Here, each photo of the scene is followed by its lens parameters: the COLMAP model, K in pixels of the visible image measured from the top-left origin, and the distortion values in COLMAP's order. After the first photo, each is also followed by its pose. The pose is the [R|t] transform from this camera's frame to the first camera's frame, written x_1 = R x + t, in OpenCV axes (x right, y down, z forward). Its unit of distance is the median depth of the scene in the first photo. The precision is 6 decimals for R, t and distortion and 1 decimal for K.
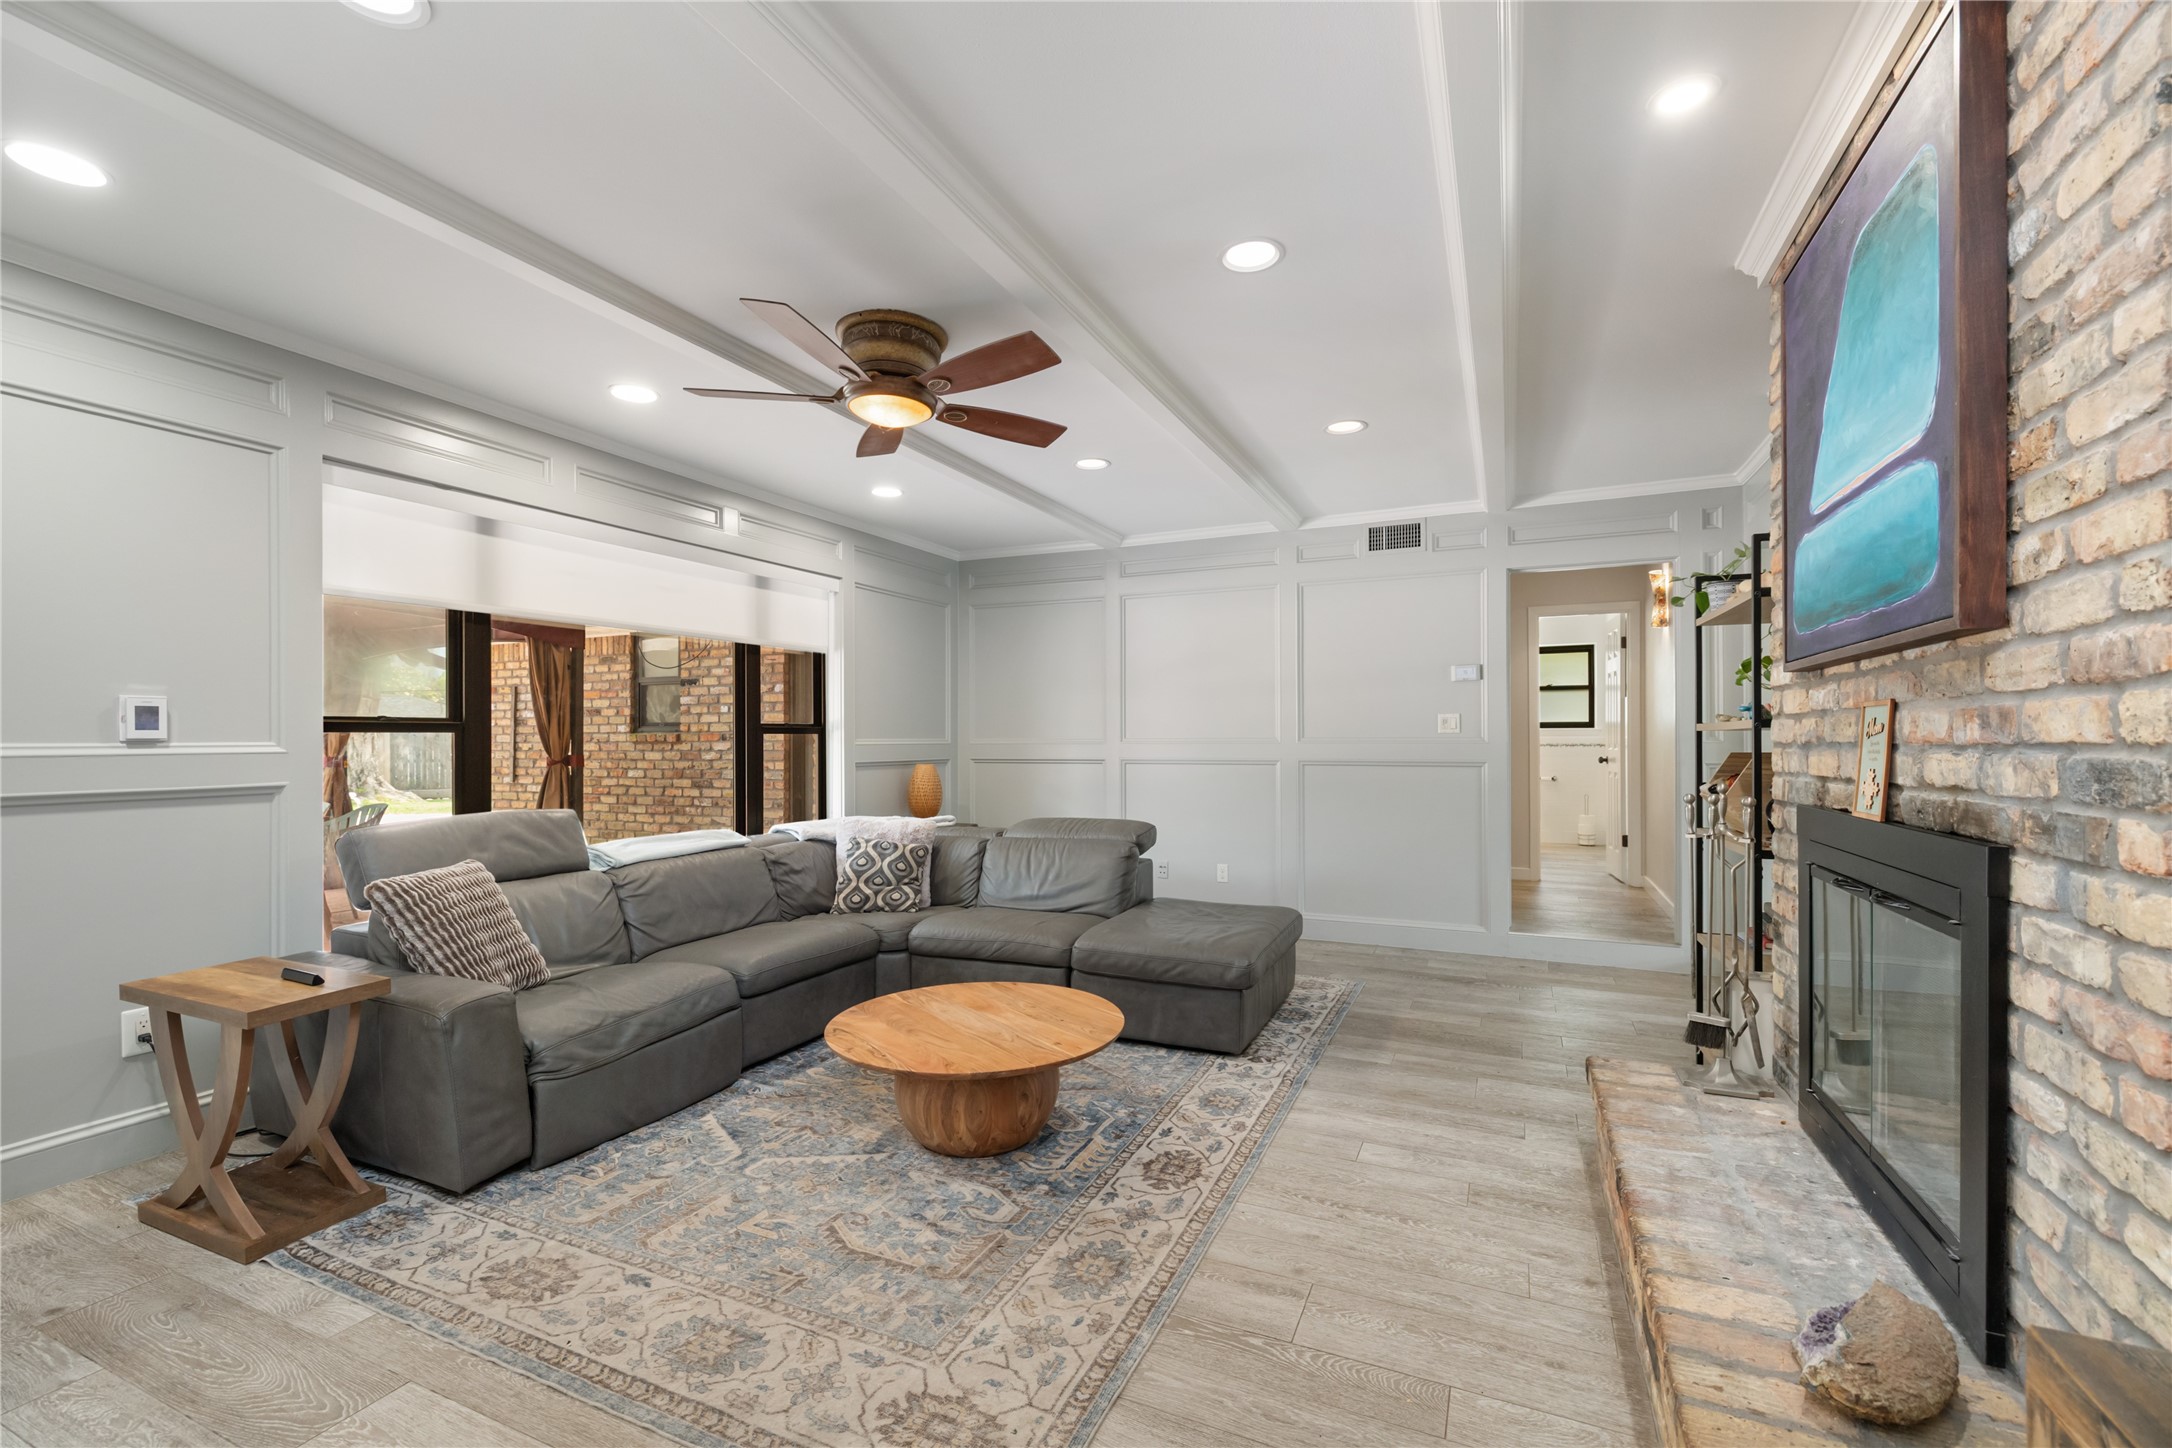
lens RADIAL K [[922.3, 0, 1090.8], [0, 922.3, 736.5], [0, 0, 1]] dist [-0.001923, 0.001595]
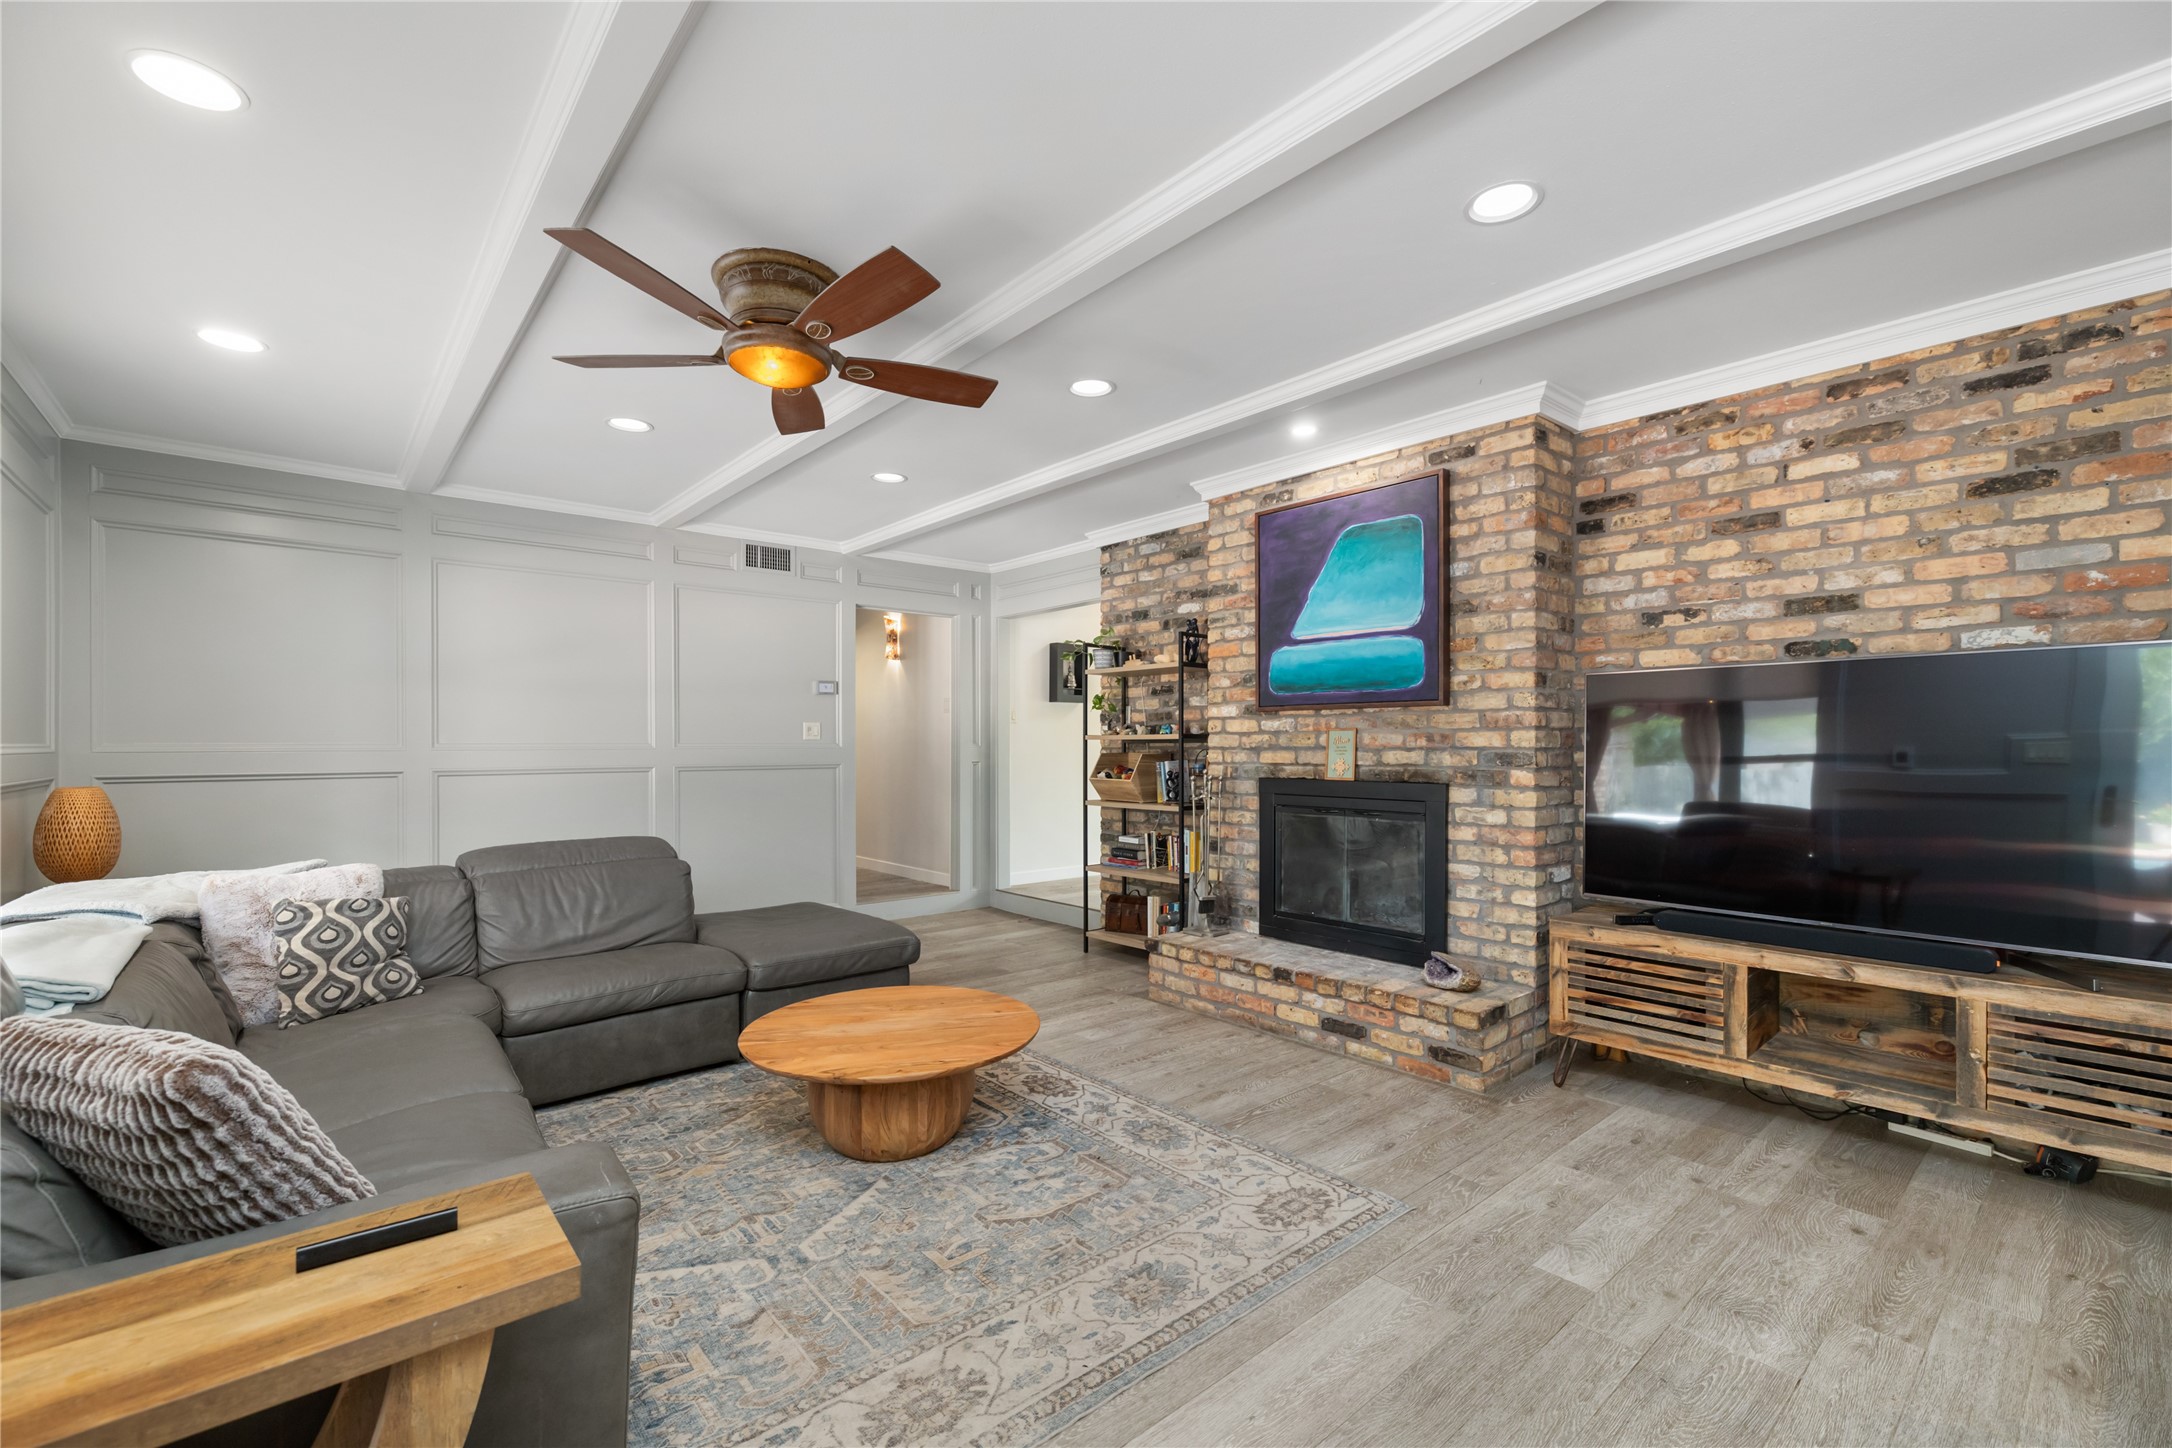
lens RADIAL K [[922.3, 0, 1087.8], [0, 922.3, 744.5], [0, 0, 1]] dist [-0.001923, 0.001595]
pose [[0.419567, 0.000244, 0.907725, -1.030471], [-0.003405, 0.999993, 0.001306, -0.000157], [-0.907718, -0.003639, 0.419565, 0.421243]]
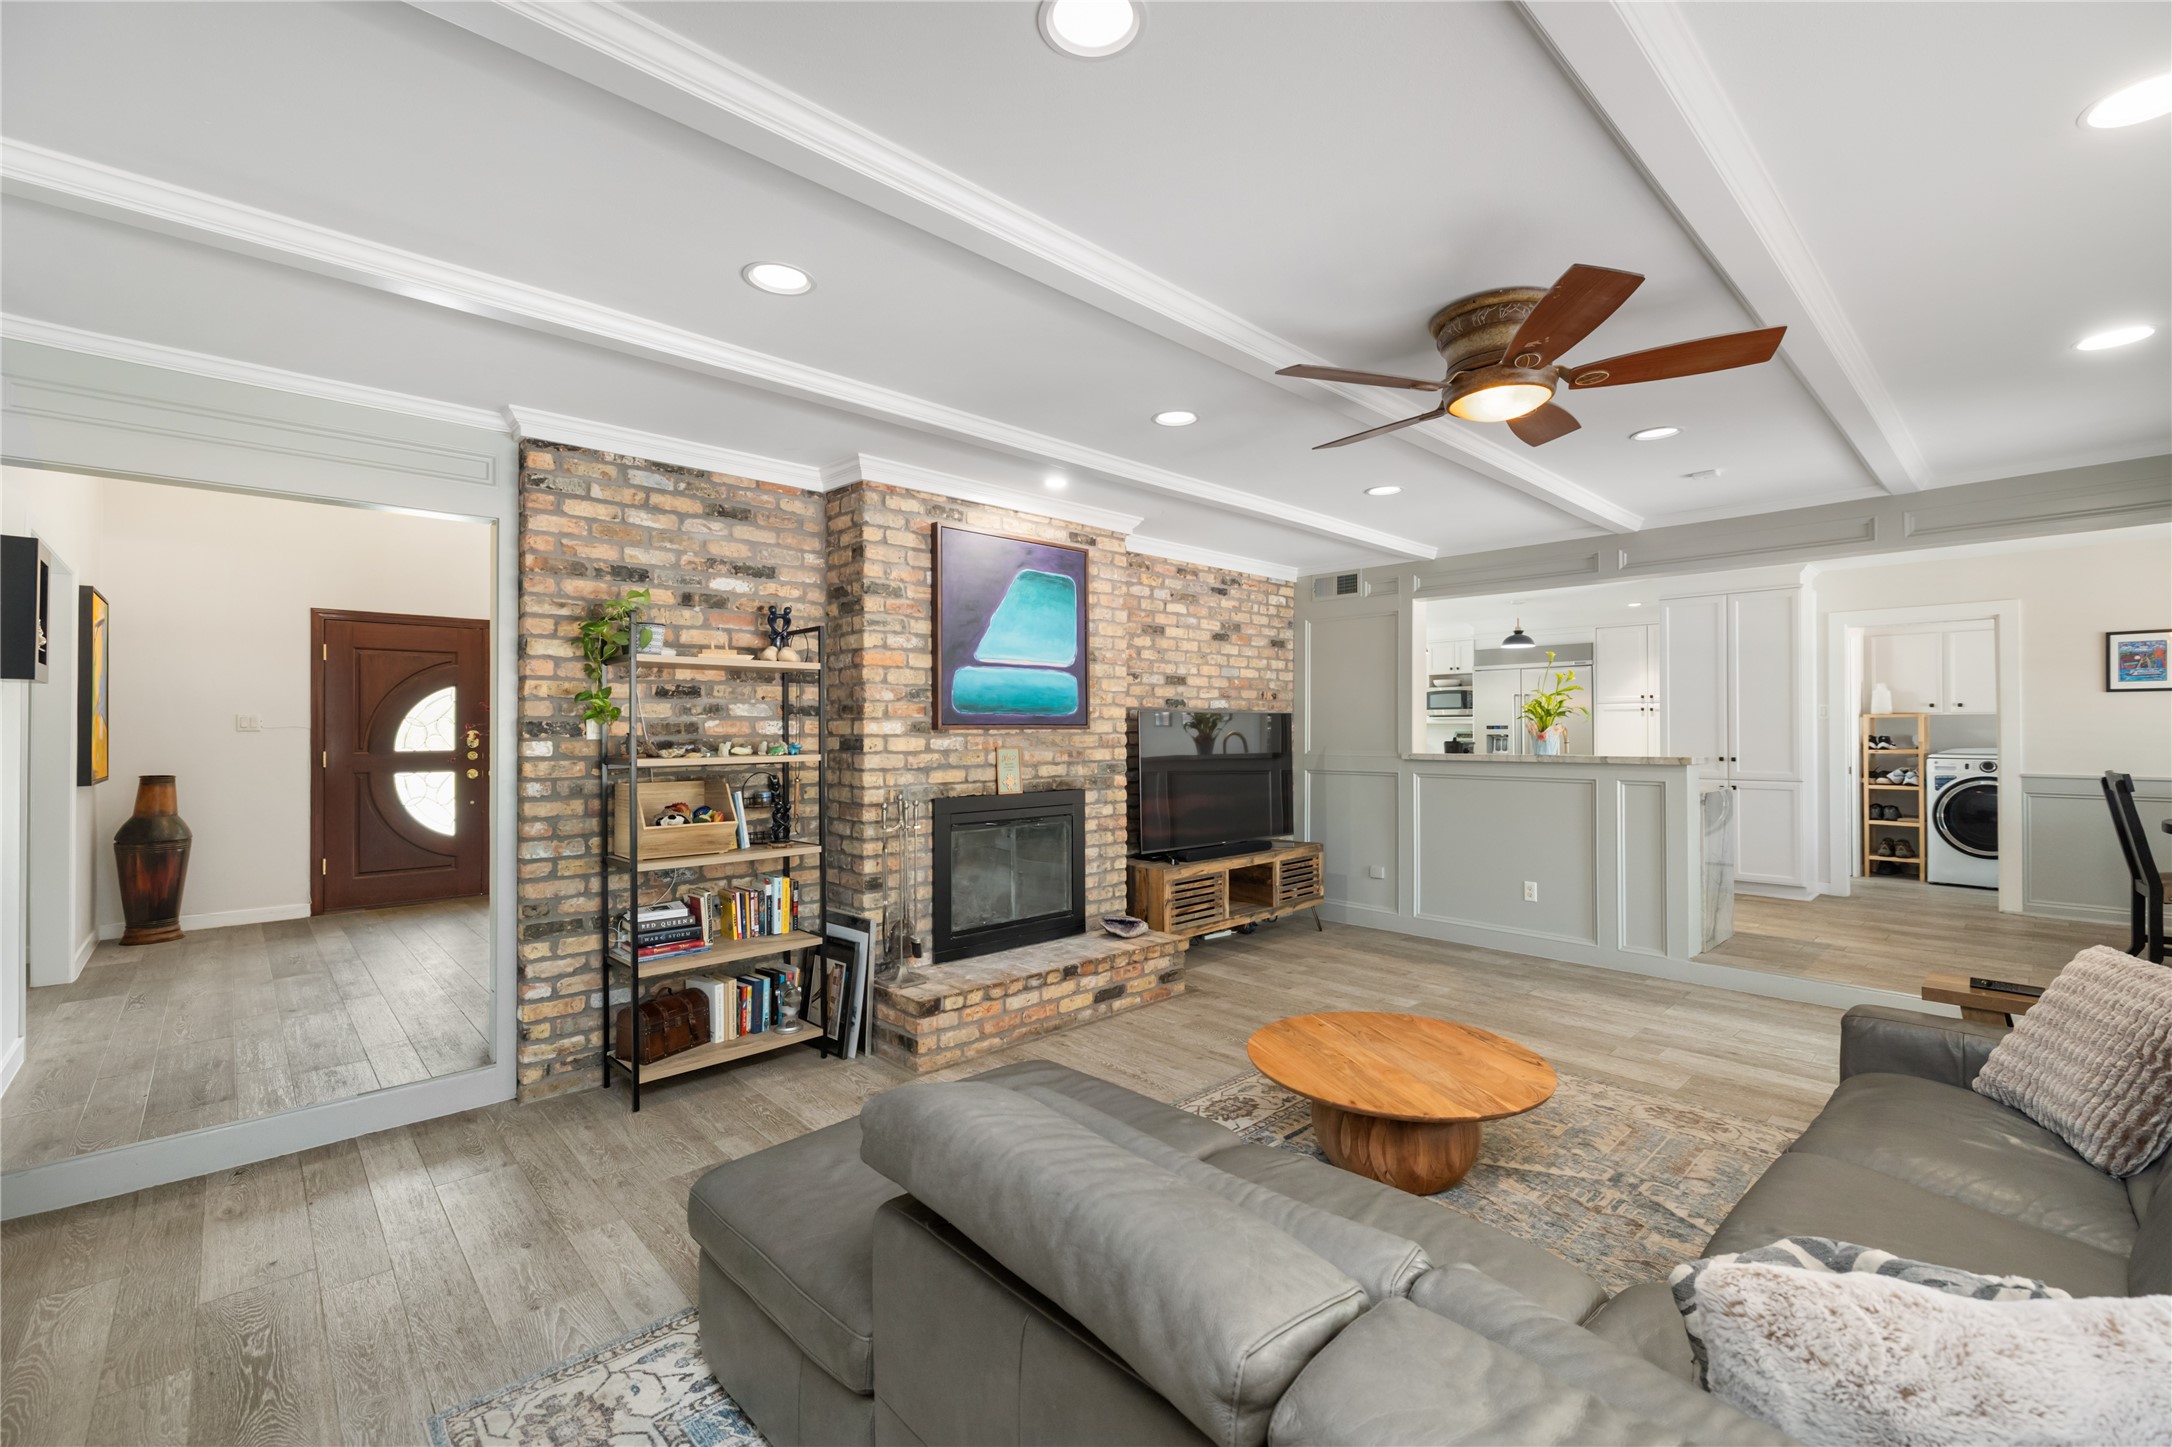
lens RADIAL K [[922.3, 0, 1090.0], [0, 922.3, 722.3], [0, 0, 1]] dist [-0.001923, 0.001595]
pose [[-0.925586, 0.007220, 0.378468, -0.217641], [0.003144, 0.999930, -0.011387, -0.053422], [-0.378524, -0.009350, -0.925544, 2.252171]]
